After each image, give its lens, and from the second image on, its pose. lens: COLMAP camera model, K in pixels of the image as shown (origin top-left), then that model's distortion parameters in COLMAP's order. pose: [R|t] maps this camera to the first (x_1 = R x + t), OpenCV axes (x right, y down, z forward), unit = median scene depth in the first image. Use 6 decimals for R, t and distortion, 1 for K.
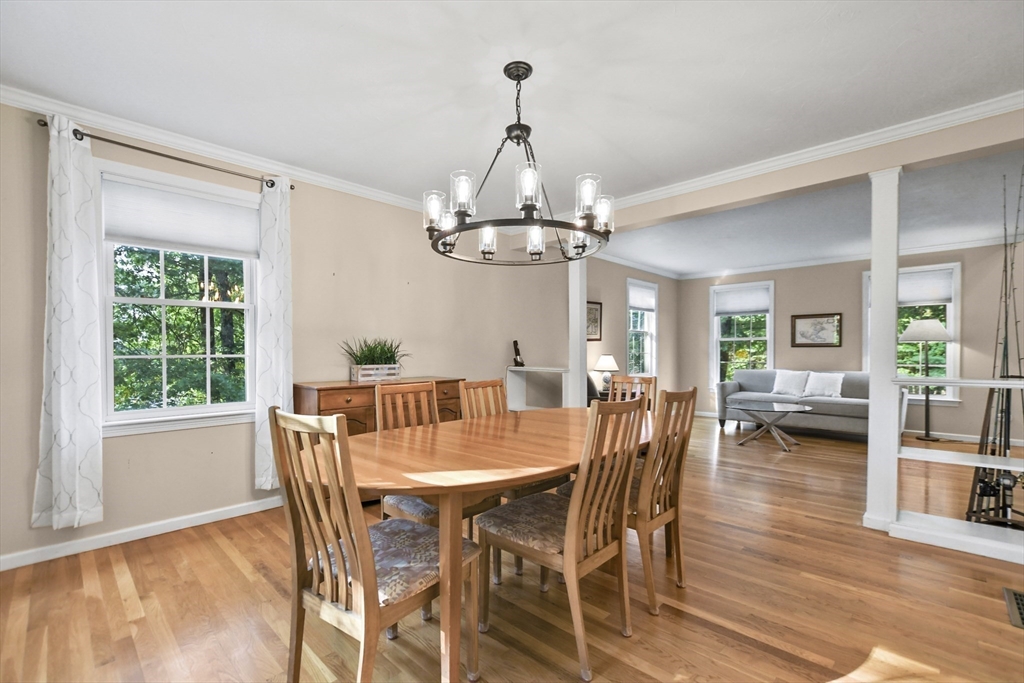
lens RADIAL K [[451.5, 0, 495.8], [0, 451.5, 356.0], [0, 0, 1]] dist [-0.016444, -0.000356]
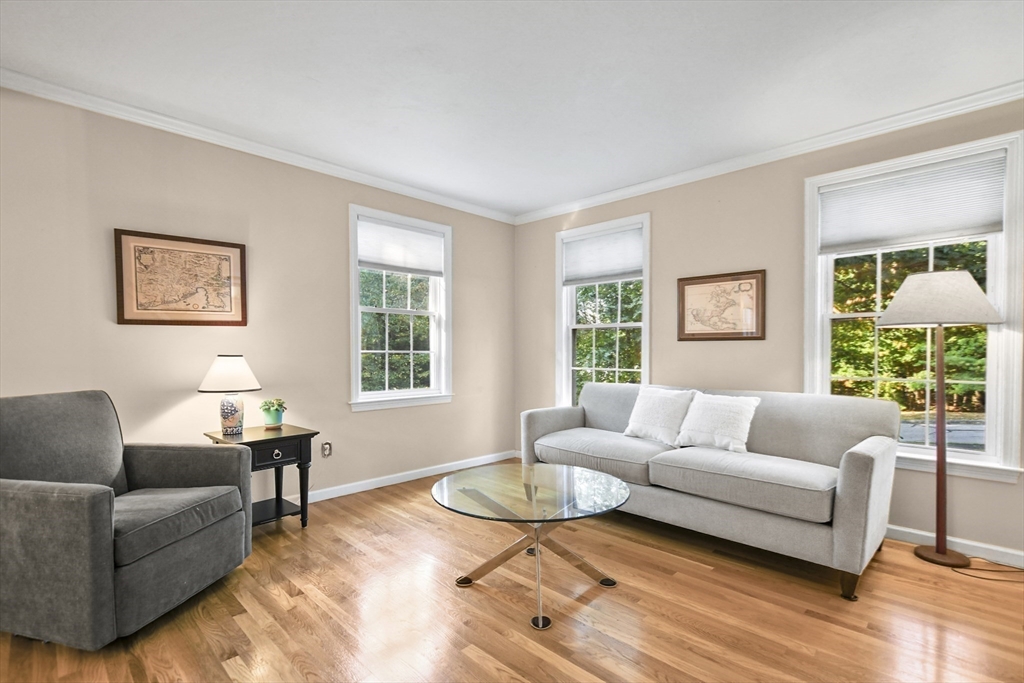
lens RADIAL K [[475.7, 0, 505.8], [0, 475.7, 357.4], [0, 0, 1]] dist [-0.005450, 0.000153]
pose [[0.999960, 0.001028, 0.008853, 0.474111], [-0.001083, 0.999980, 0.006196, -0.004014], [-0.008847, -0.006205, 0.999942, 0.474864]]
